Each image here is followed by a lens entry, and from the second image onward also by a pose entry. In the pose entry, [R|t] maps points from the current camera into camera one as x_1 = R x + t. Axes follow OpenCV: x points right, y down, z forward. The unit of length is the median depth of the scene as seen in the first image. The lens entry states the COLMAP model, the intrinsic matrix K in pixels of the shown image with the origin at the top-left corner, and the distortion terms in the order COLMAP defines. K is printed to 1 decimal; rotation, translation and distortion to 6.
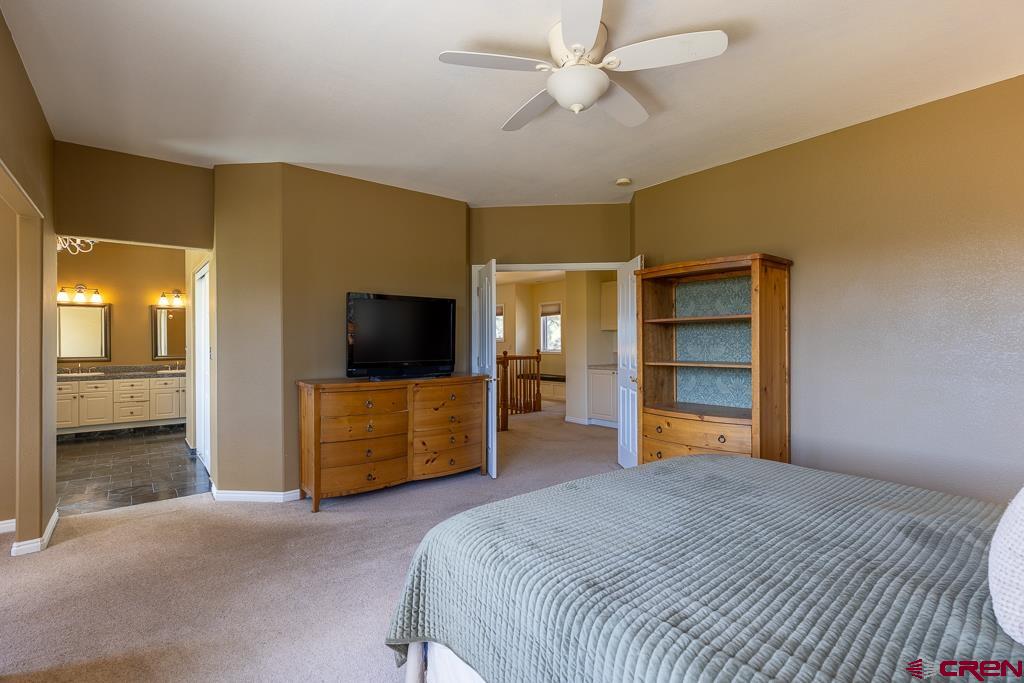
lens RADIAL K [[480.4, 0, 509.2], [0, 480.4, 342.7], [0, 0, 1]] dist [0.003038, 0.000518]
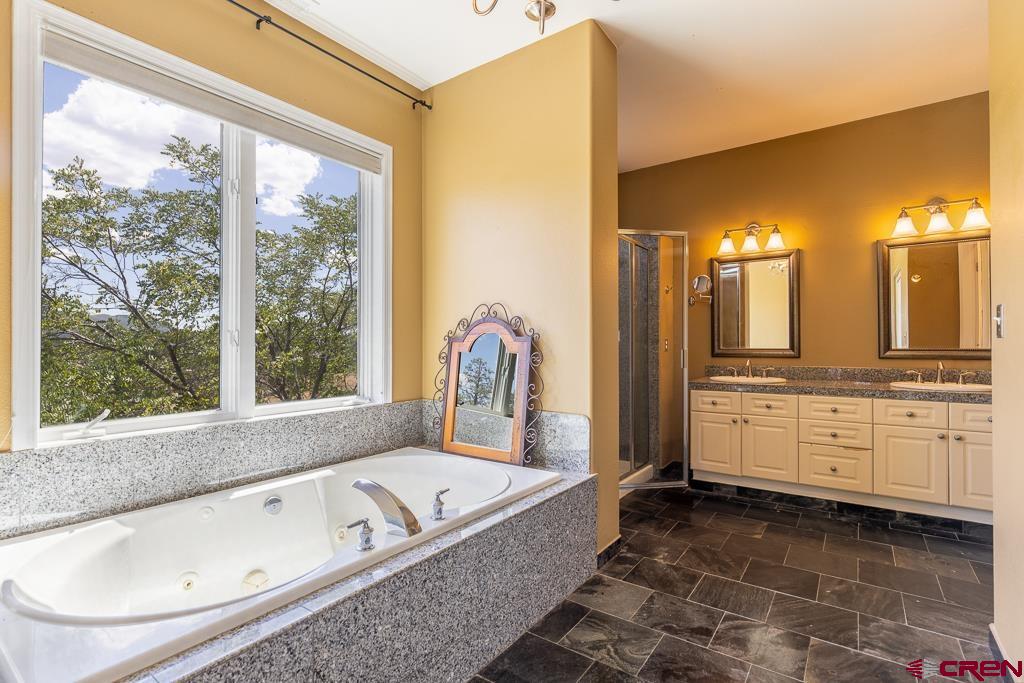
lens RADIAL K [[480.4, 0, 509.2], [0, 480.4, 342.7], [0, 0, 1]] dist [0.003038, 0.000518]
pose [[0.266788, -0.001027, -0.963755, -0.406739], [0.003925, 0.999992, 0.000021, 0.021277], [0.963747, -0.003788, 0.266790, 0.556089]]
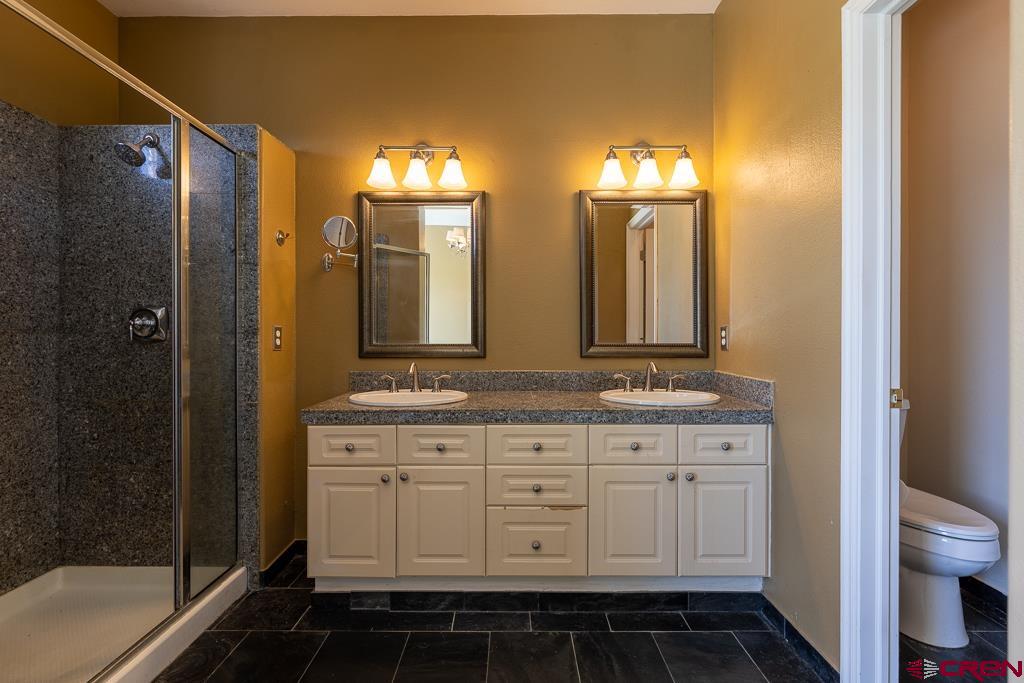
lens RADIAL K [[480.4, 0, 509.2], [0, 480.4, 342.7], [0, 0, 1]] dist [0.003038, 0.000518]
pose [[0.773249, 0.009891, -0.634025, -0.601054], [-0.000869, 0.999894, 0.014539, 0.023034], [0.634102, -0.010691, 0.773176, 0.750817]]
